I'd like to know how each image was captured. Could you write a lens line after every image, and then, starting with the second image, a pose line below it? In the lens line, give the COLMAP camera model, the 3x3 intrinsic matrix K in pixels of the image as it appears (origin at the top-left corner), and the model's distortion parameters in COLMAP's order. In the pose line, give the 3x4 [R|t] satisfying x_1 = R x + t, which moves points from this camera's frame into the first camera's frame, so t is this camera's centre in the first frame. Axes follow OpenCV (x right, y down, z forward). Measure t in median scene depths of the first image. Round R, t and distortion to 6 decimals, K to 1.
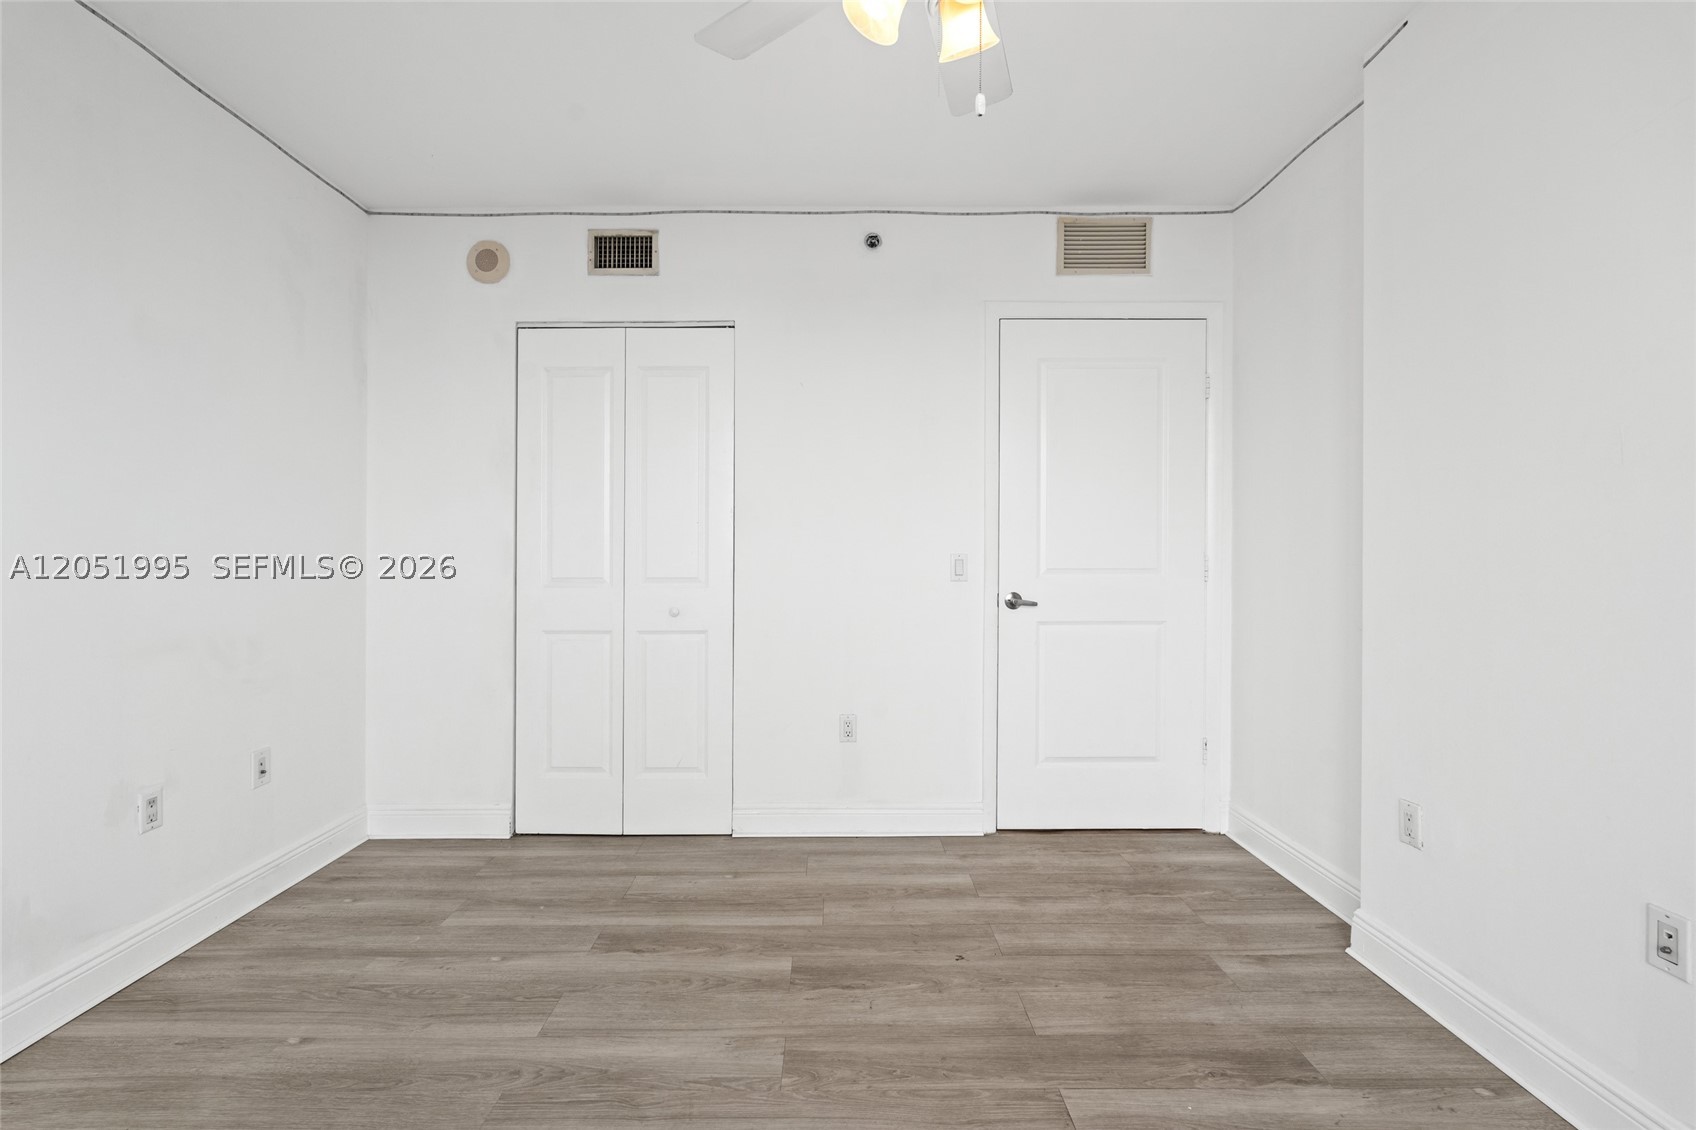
lens RADIAL K [[748.5, 0, 840.8], [0, 748.5, 561.3], [0, 0, 1]] dist [-0.003584, 0.000606]
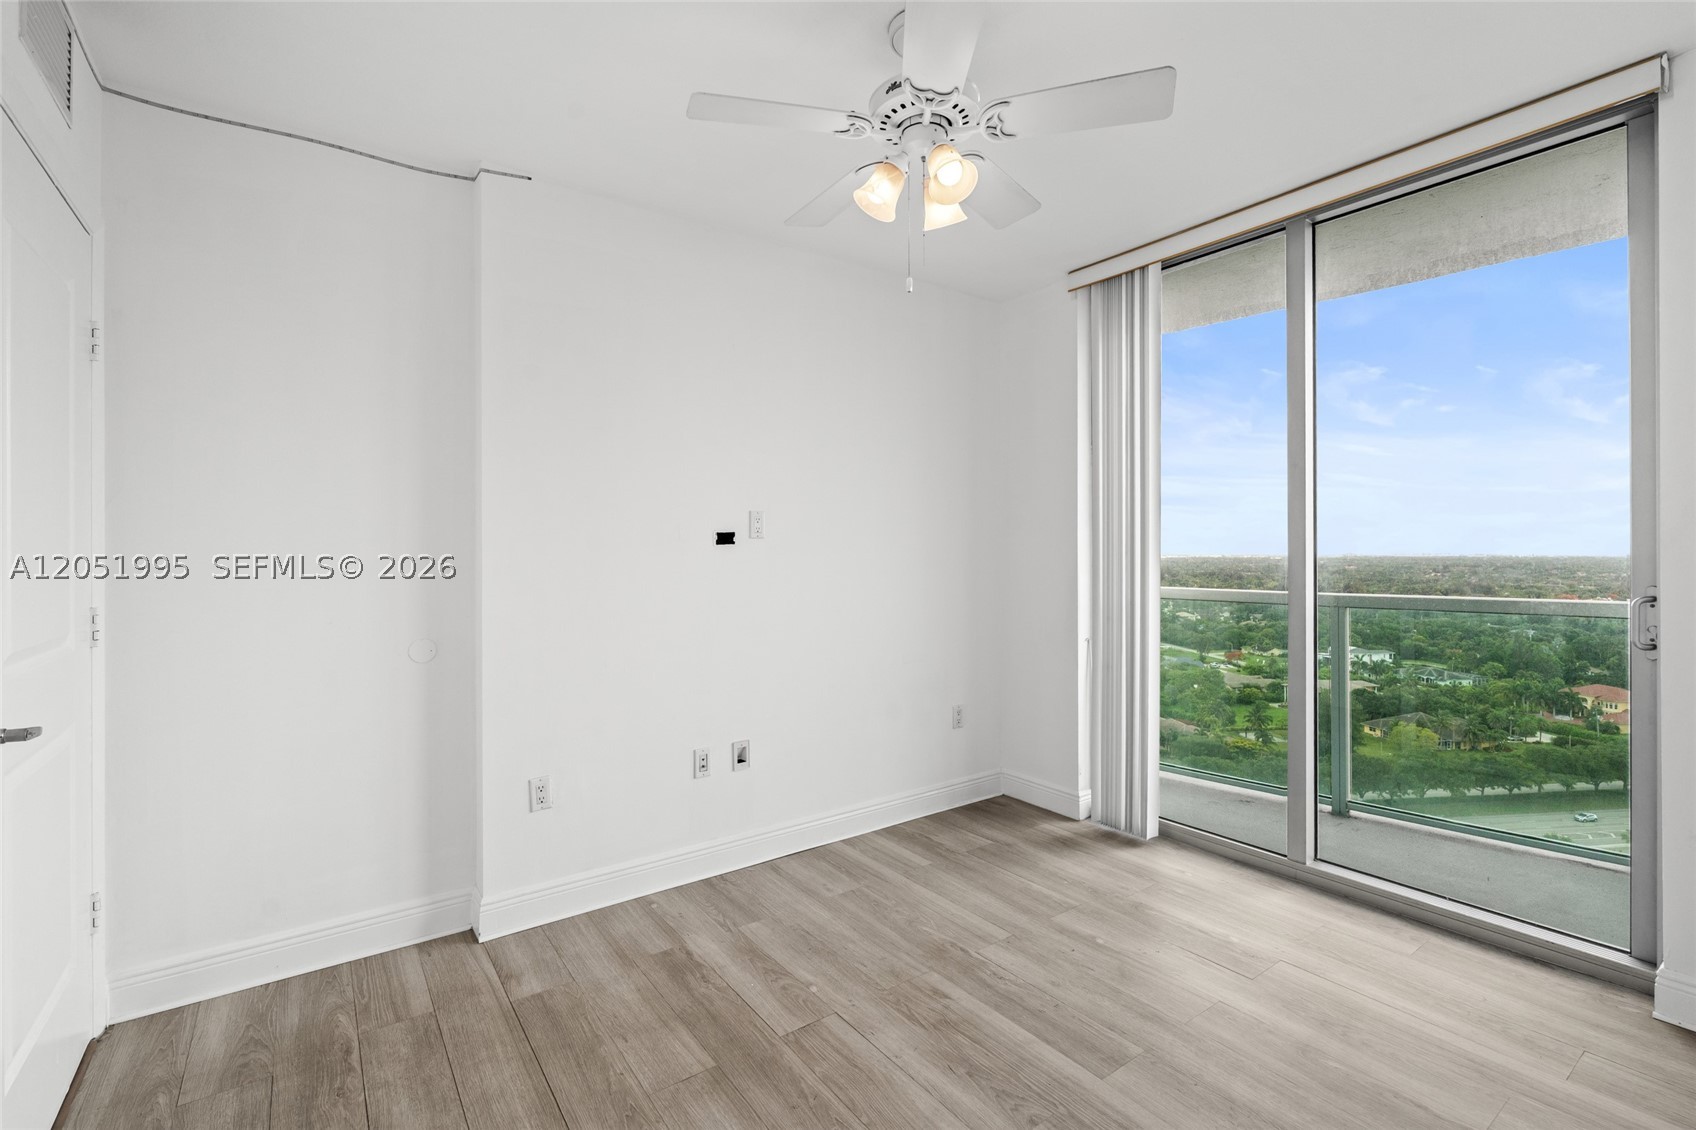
lens RADIAL K [[752.3, 0, 851.6], [0, 752.3, 549.7], [0, 0, 1]] dist [-0.002904, -0.000425]
pose [[-0.578620, 0.006076, 0.815574, -0.602028], [0.016590, 0.999853, 0.004321, -0.070257], [-0.815428, 0.016031, -0.578636, 1.237852]]
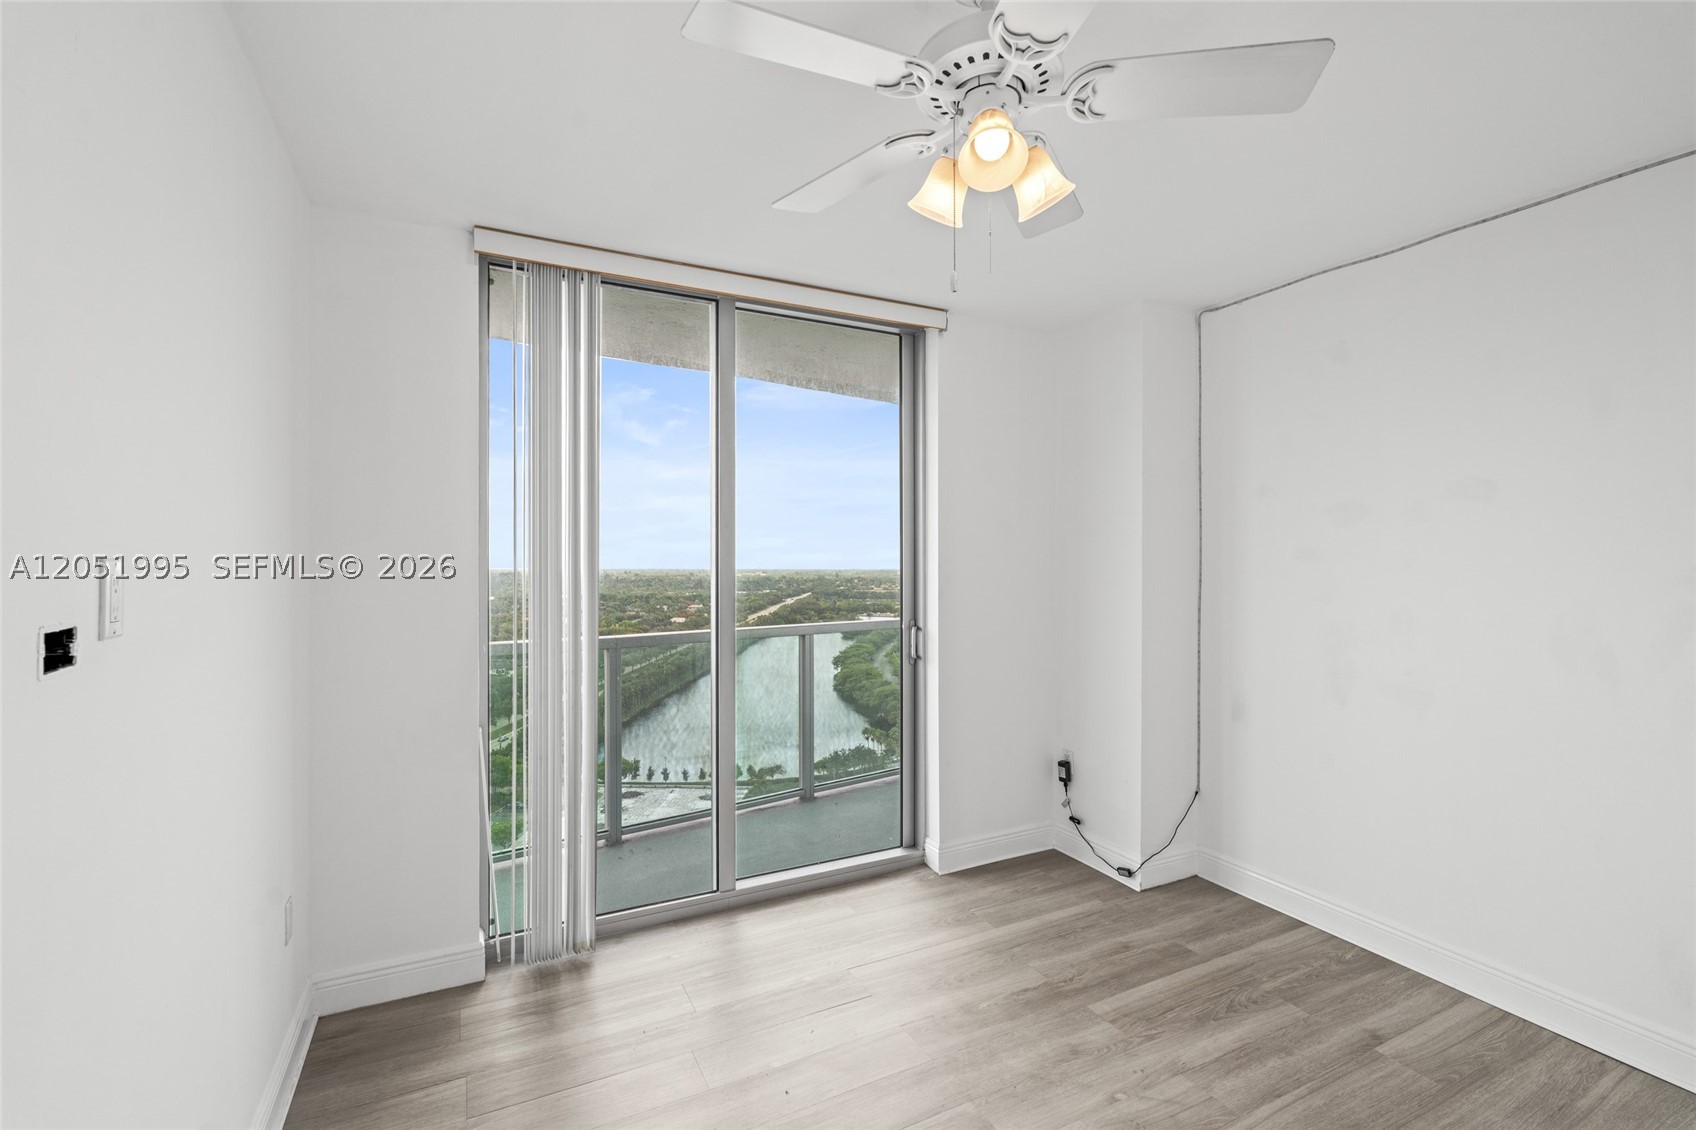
lens RADIAL K [[752.3, 0, 851.6], [0, 752.3, 549.7], [0, 0, 1]] dist [-0.002904, -0.000425]
pose [[-0.893189, -0.006797, -0.449629, 0.509184], [-0.007093, 0.999974, -0.001028, -0.154790], [0.449625, 0.002271, -0.893215, 1.220703]]
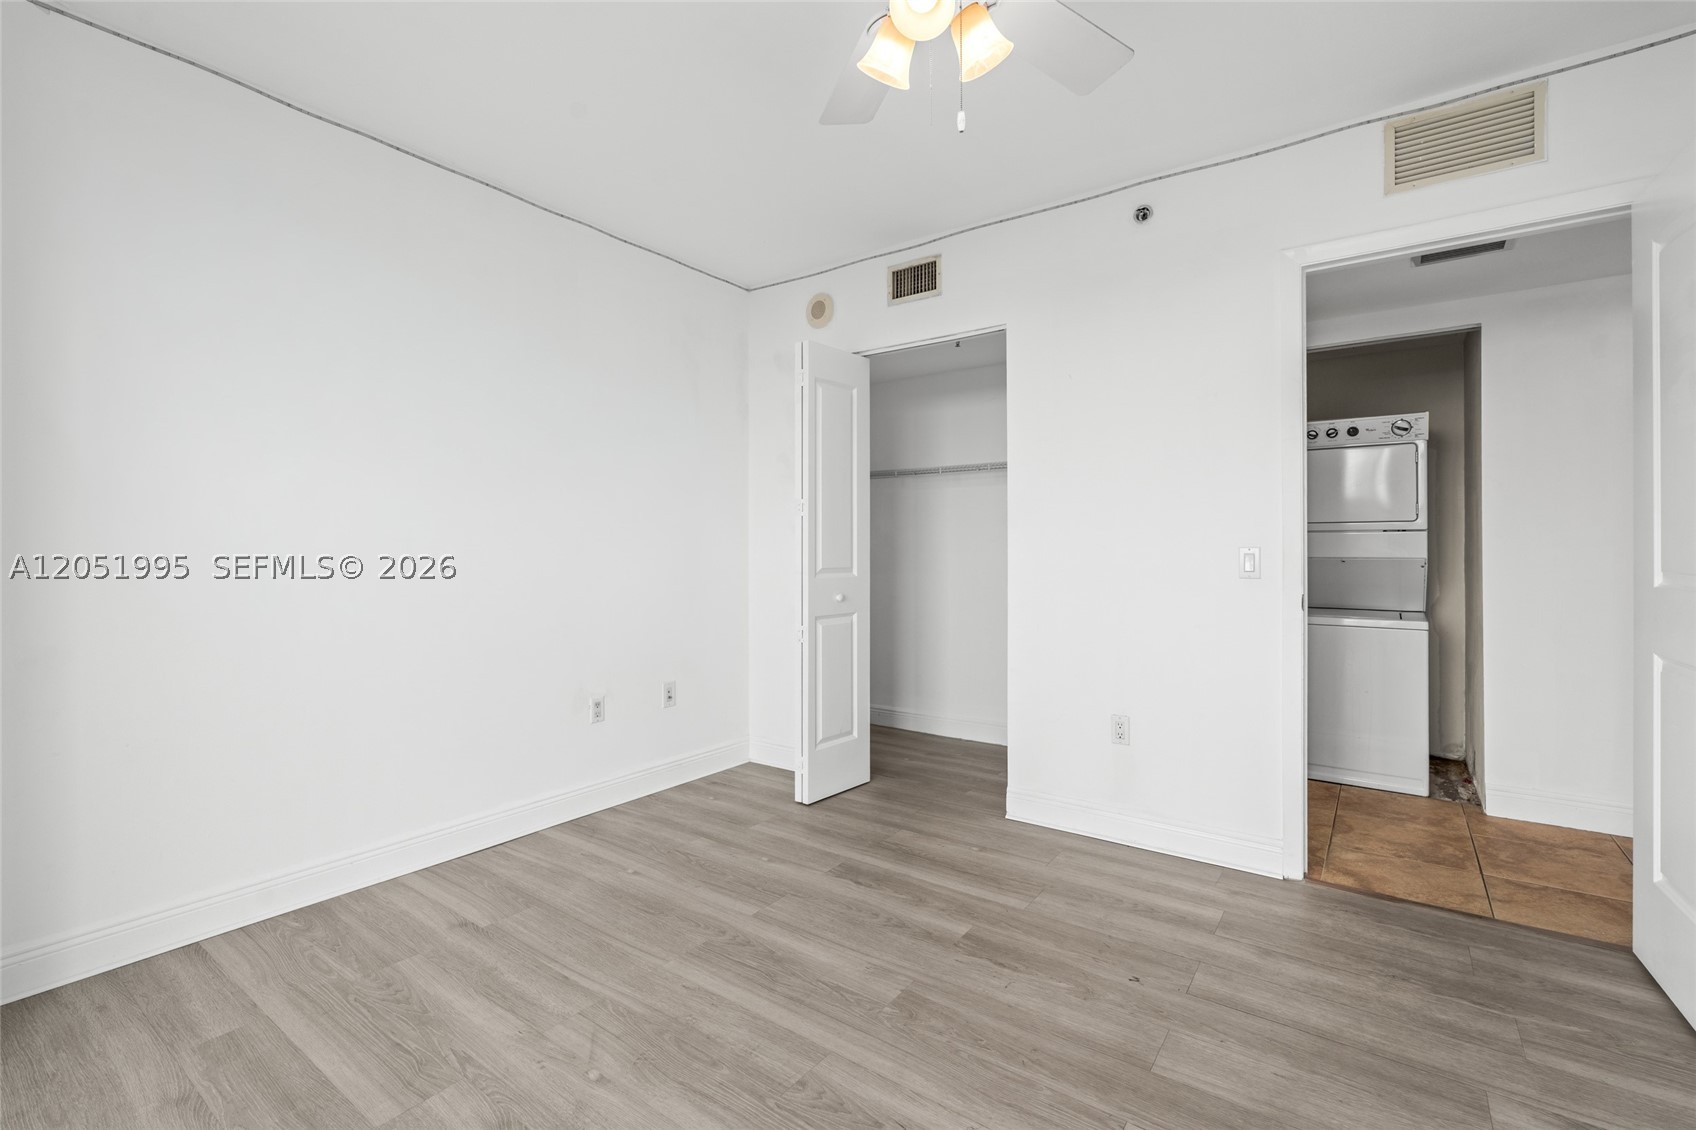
lens RADIAL K [[757.5, 0, 850.9], [0, 757.5, 551.1], [0, 0, 1]] dist [-0.001201, -0.000091]
pose [[0.807272, 0.003774, -0.590167, 0.438381], [-0.007529, 0.999964, -0.003904, 0.003282], [0.590131, 0.007595, 0.807272, 0.026696]]
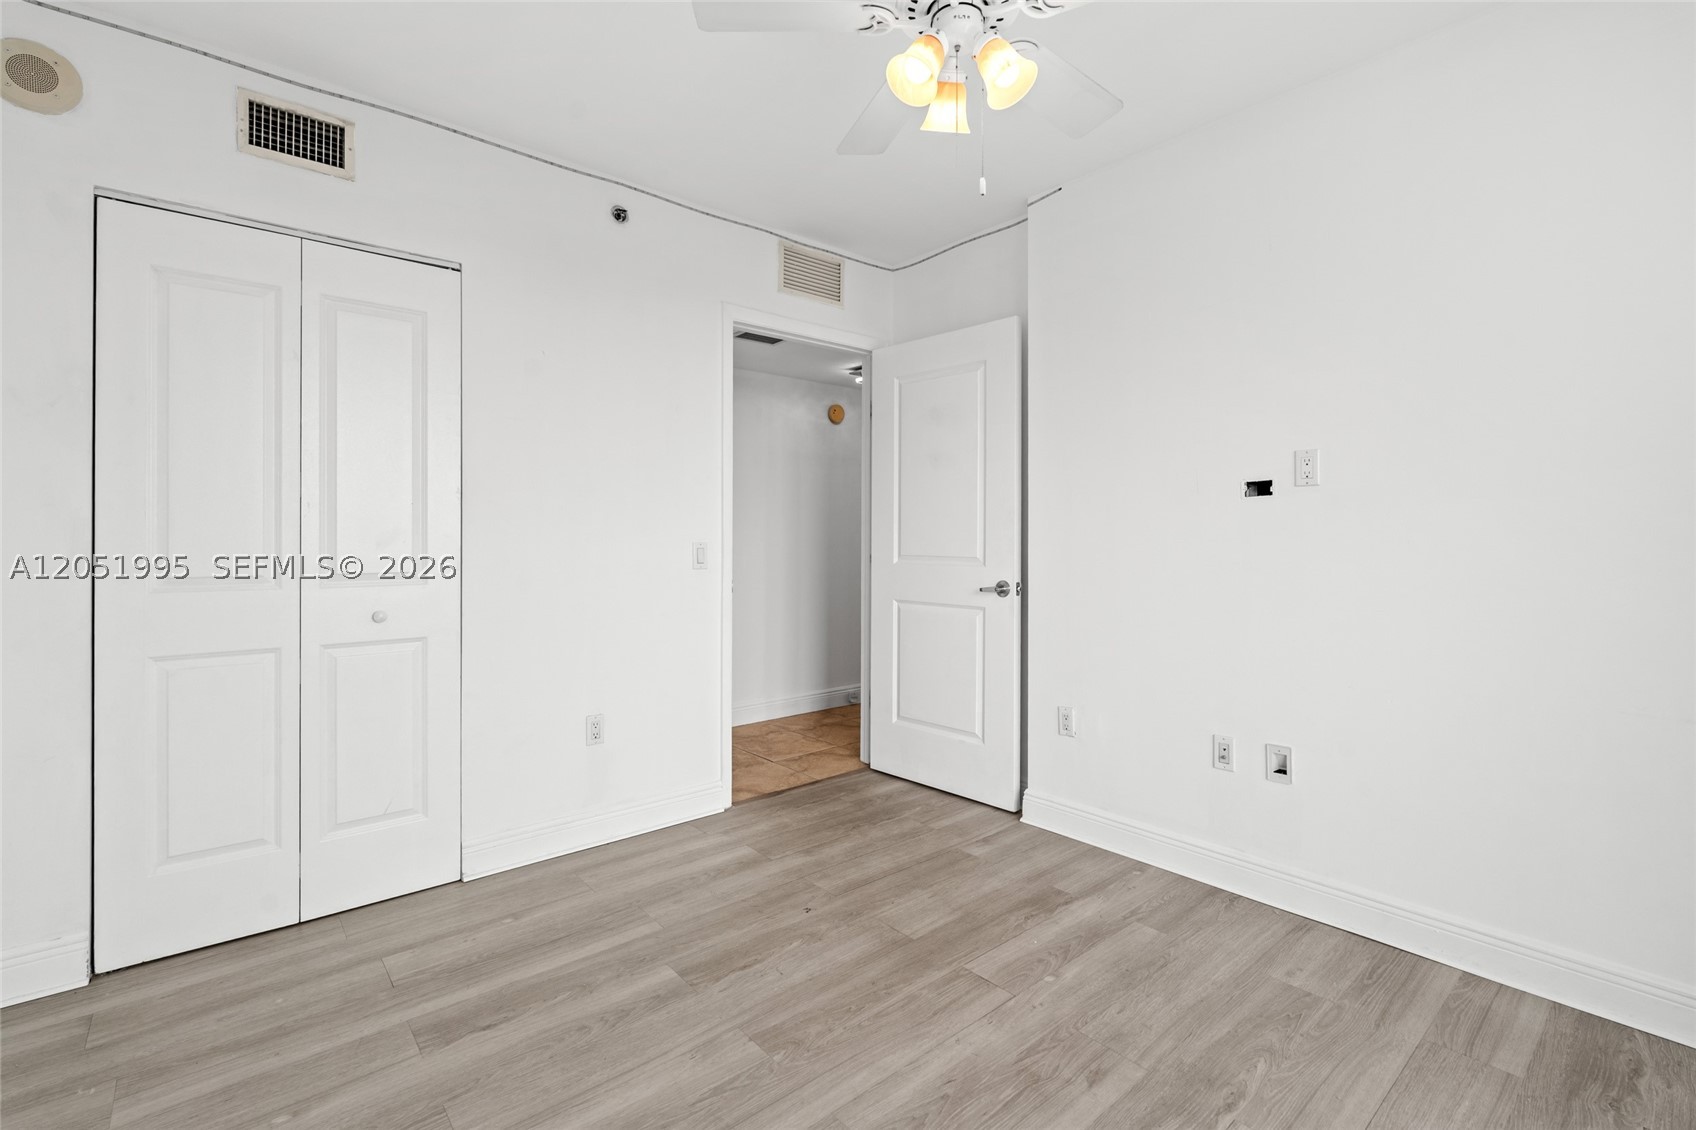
lens RADIAL K [[752.3, 0, 851.6], [0, 752.3, 549.7], [0, 0, 1]] dist [-0.002904, -0.000425]
pose [[0.761698, -0.006437, 0.647900, -0.517424], [0.007098, 0.999974, 0.001589, -0.000968], [-0.647894, 0.003389, 0.761723, 0.116680]]
